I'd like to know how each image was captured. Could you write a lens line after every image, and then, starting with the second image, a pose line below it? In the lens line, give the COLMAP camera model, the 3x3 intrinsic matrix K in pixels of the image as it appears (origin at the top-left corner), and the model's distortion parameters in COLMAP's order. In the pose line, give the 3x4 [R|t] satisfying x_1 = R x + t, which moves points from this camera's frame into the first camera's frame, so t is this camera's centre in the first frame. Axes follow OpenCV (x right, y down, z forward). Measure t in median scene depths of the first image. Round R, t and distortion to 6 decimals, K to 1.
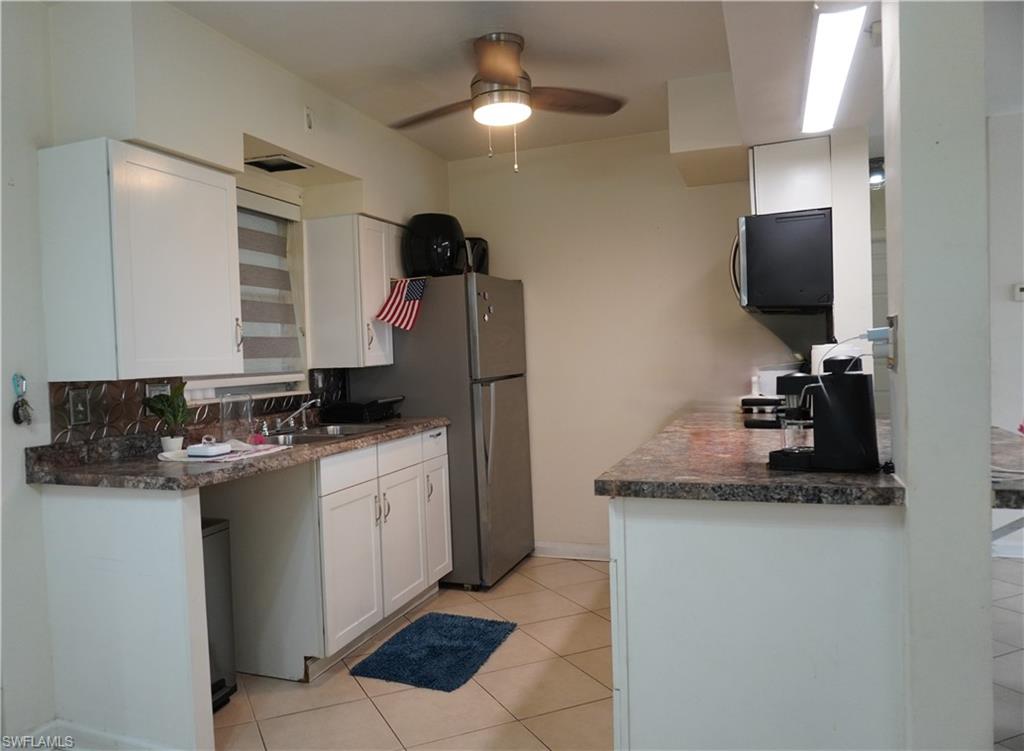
lens RADIAL K [[761.7, 0, 462.2], [0, 761.7, 370.6], [0, 0, 1]] dist [-0.006679, -0.001644]
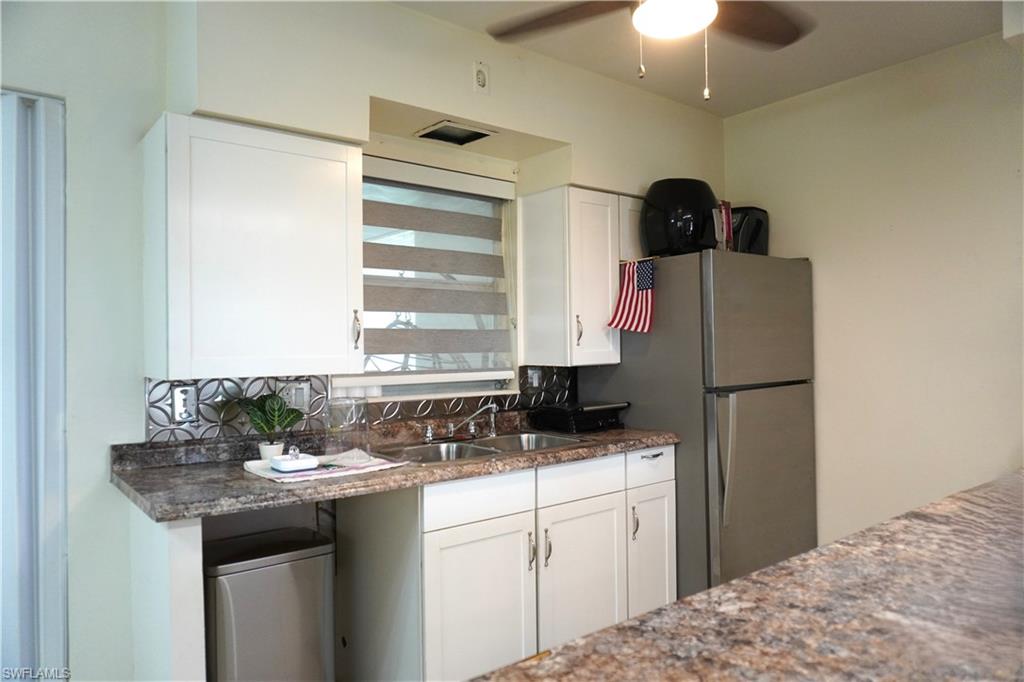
lens RADIAL K [[685.6, 0, 512.0], [0, 685.6, 341.0], [0, 0, 1]] dist [-0.047636, 0.042656]
pose [[0.876372, 0.021829, -0.481140, 0.175913], [-0.029857, 0.999513, -0.009036, -0.023794], [0.480709, 0.022284, 0.876597, 0.303891]]
